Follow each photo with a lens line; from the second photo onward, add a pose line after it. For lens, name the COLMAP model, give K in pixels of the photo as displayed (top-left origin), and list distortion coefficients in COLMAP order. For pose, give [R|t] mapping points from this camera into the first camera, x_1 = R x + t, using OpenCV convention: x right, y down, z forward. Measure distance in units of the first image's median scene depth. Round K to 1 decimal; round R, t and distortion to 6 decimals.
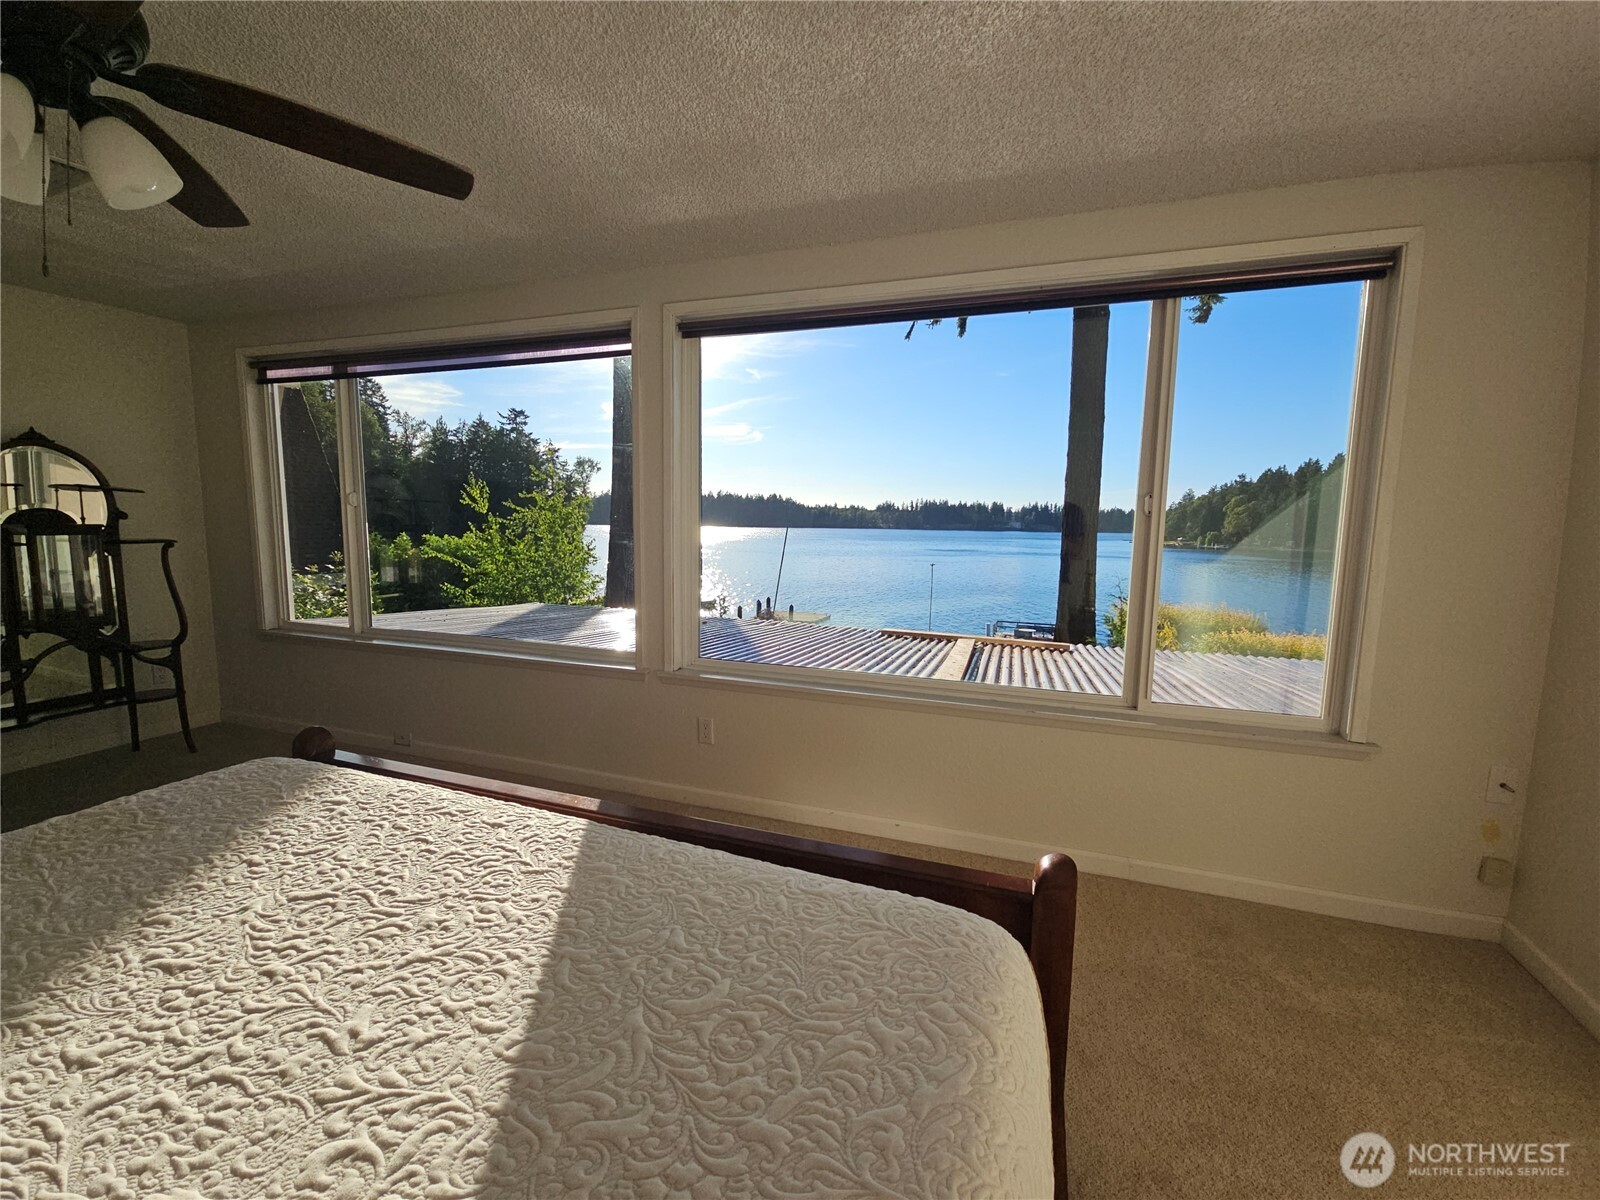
lens RADIAL K [[656.3, 0, 802.9], [0, 656.3, 601.6], [0, 0, 1]] dist [0.003133, -0.000022]
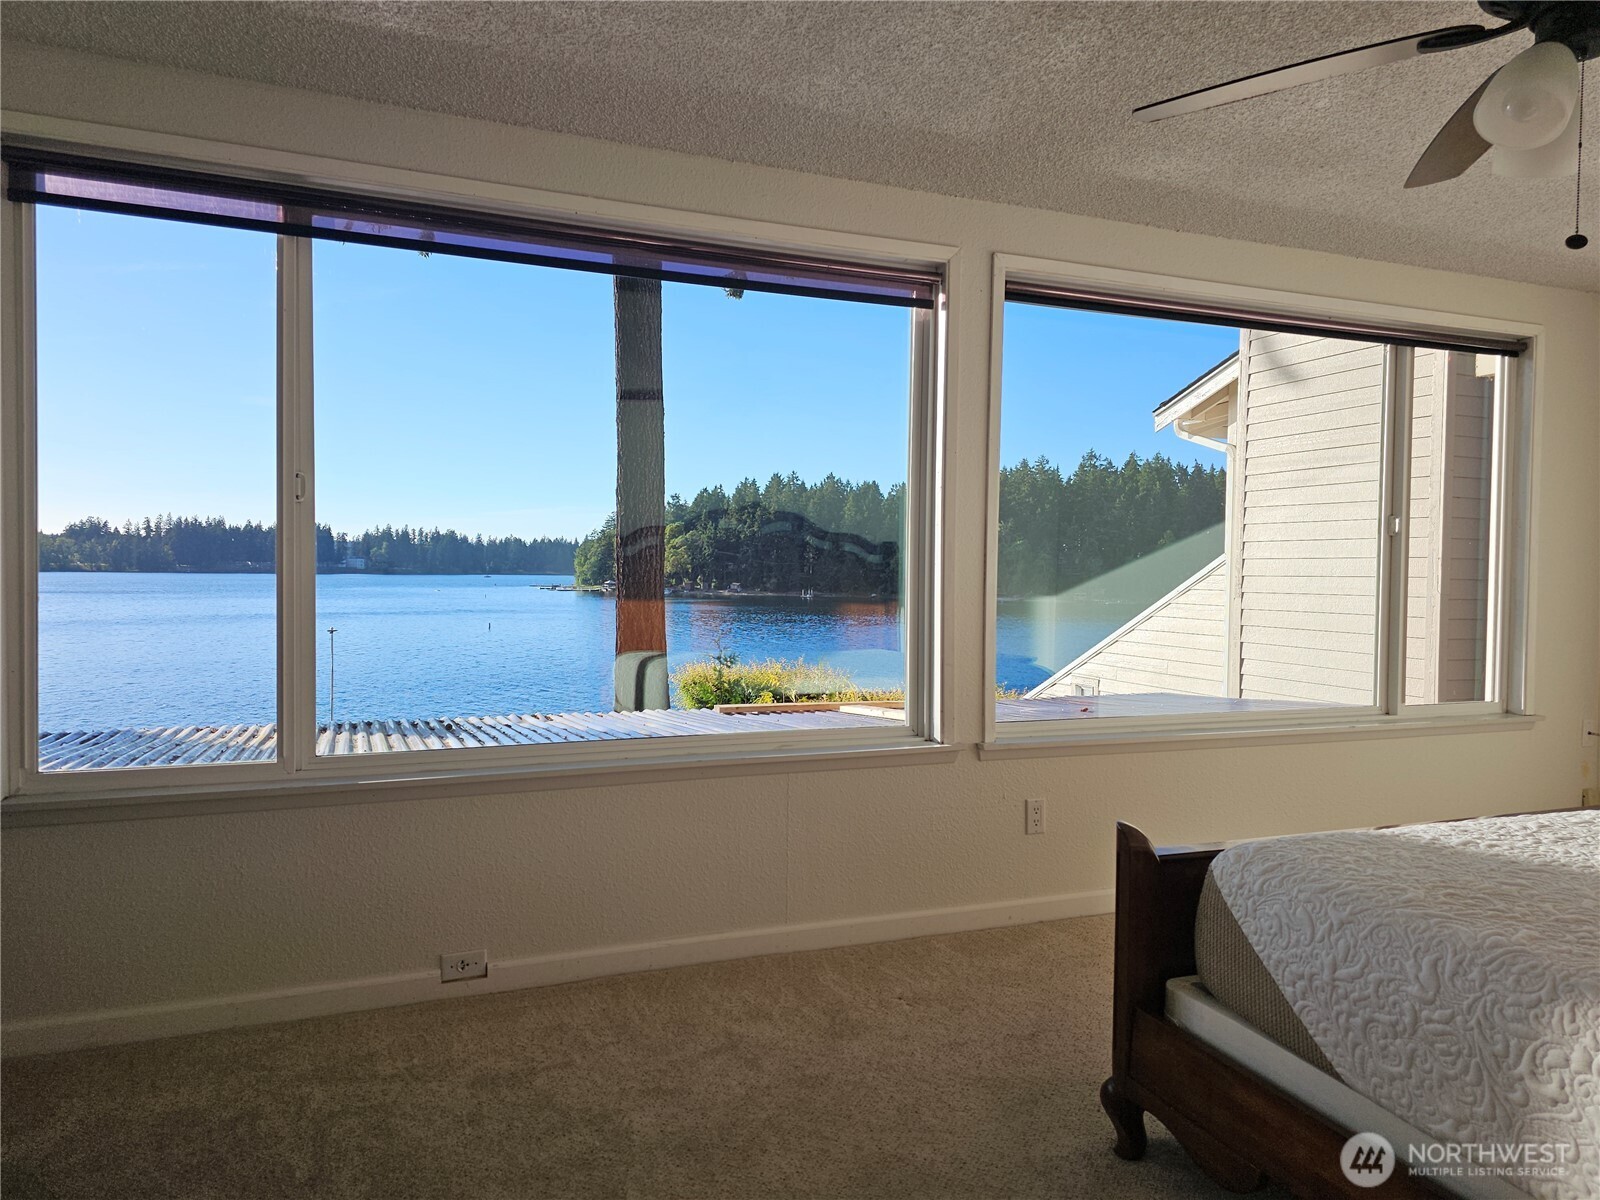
lens RADIAL K [[1071.7, 0, 799.5], [0, 1071.7, 599.0], [0, 0, 1]] dist [0.012963, 0.002128]
pose [[0.761307, -0.025084, 0.647906, -0.902375], [0.078494, 0.995468, -0.053693, -0.002313], [-0.643623, 0.091734, 0.759825, 0.181344]]
